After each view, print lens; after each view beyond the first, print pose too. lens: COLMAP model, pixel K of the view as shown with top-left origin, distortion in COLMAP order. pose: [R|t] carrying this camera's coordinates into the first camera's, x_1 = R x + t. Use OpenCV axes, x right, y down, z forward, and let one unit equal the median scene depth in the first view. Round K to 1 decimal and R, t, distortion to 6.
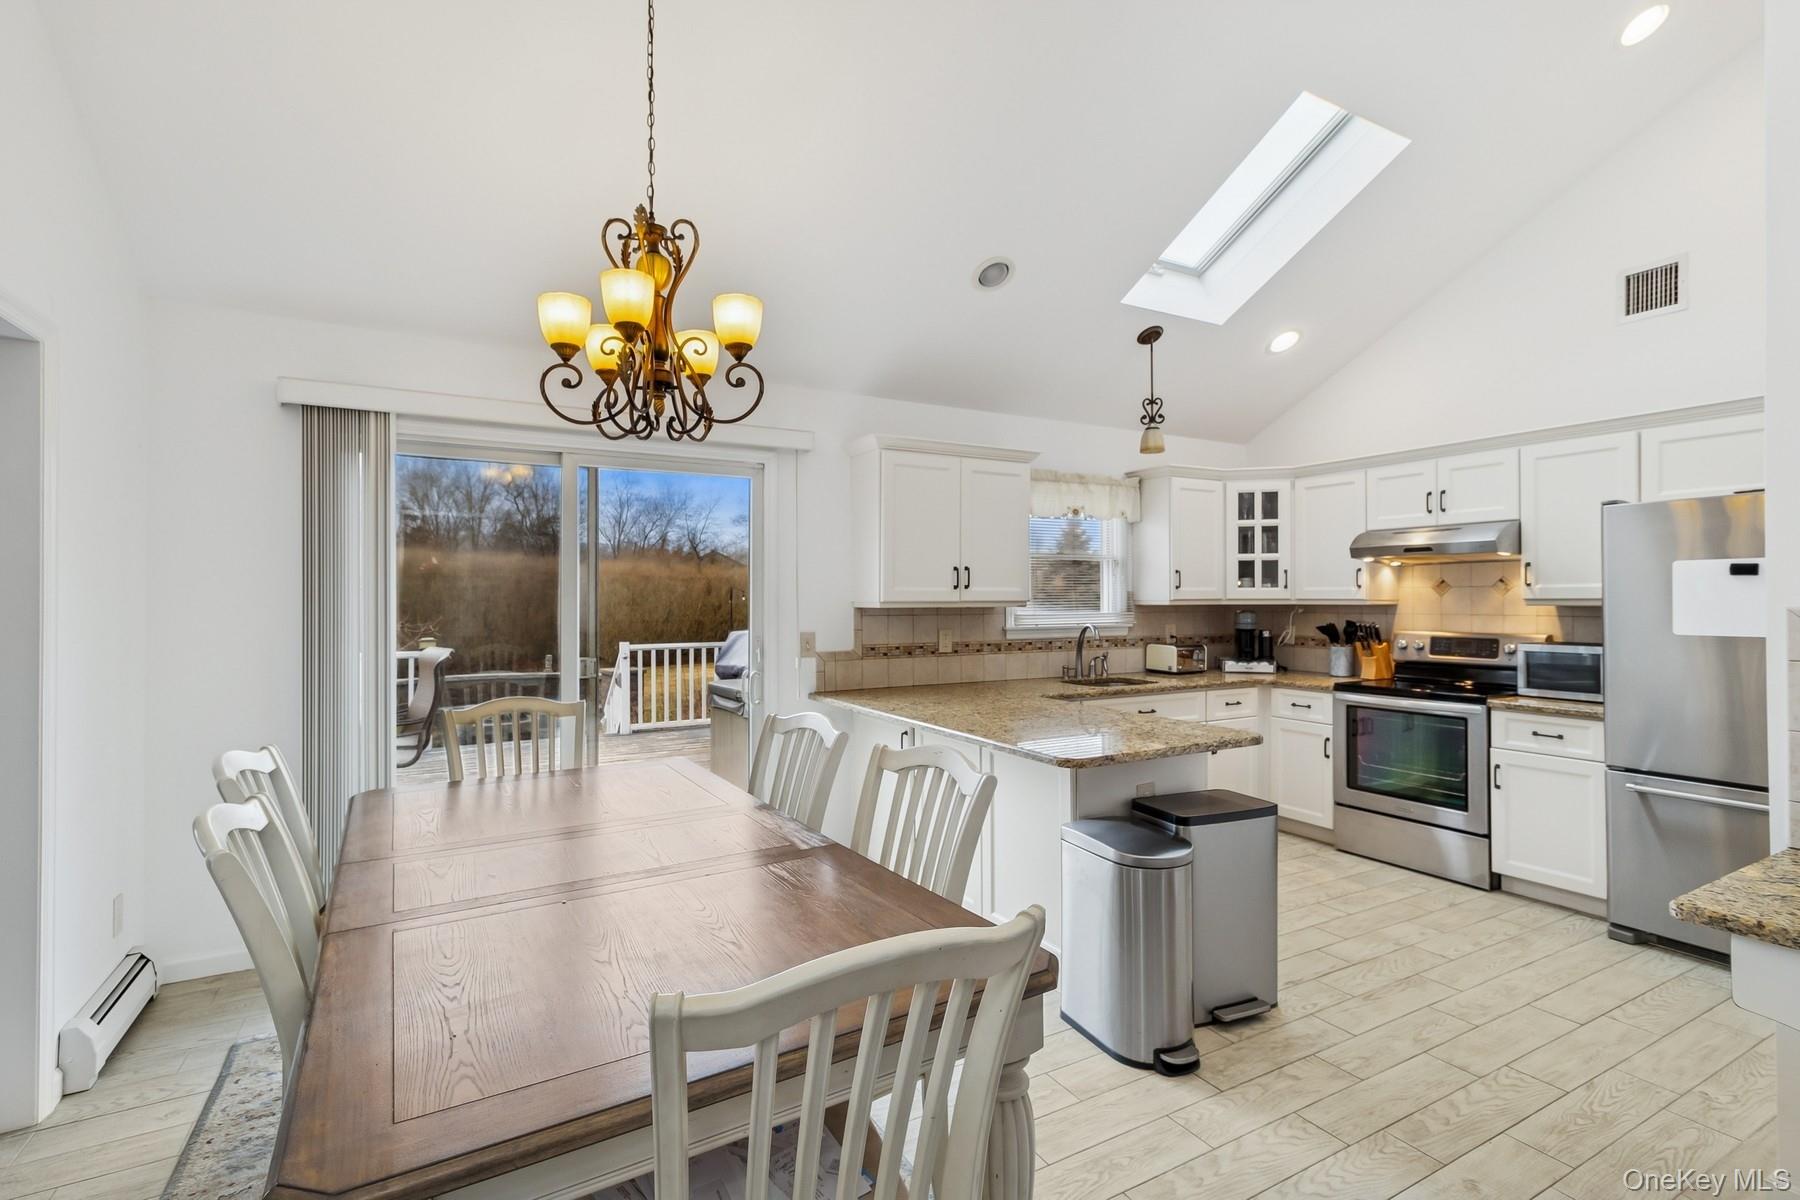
lens RADIAL K [[841.6, 0, 904.4], [0, 841.6, 597.9], [0, 0, 1]] dist [0.013163, -0.002782]
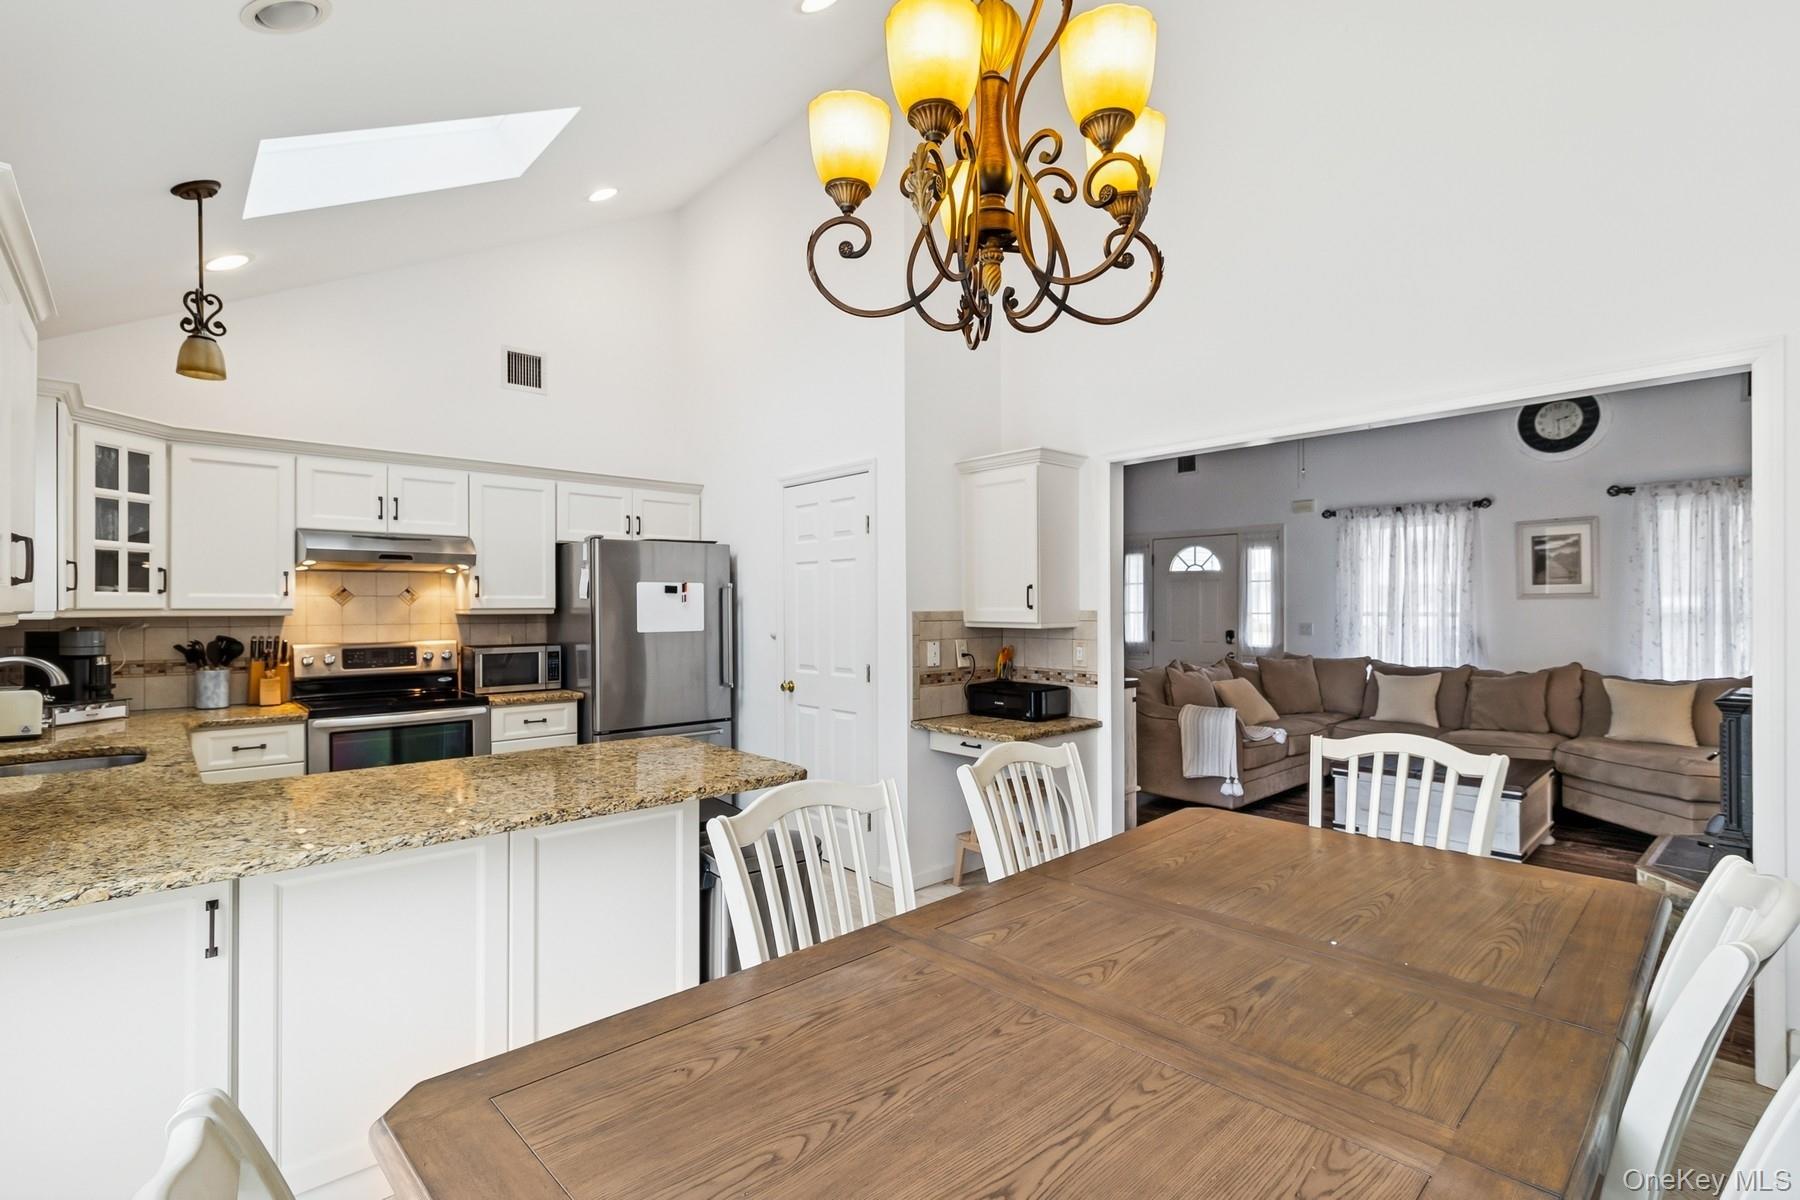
lens RADIAL K [[841.6, 0, 905.9], [0, 841.6, 610.9], [0, 0, 1]] dist [0.013163, -0.002782]
pose [[-0.222015, -0.003454, 0.975037, -0.441530], [-0.000108, 0.999994, 0.003518, 0.000430], [-0.975043, 0.000675, -0.222014, 0.625982]]
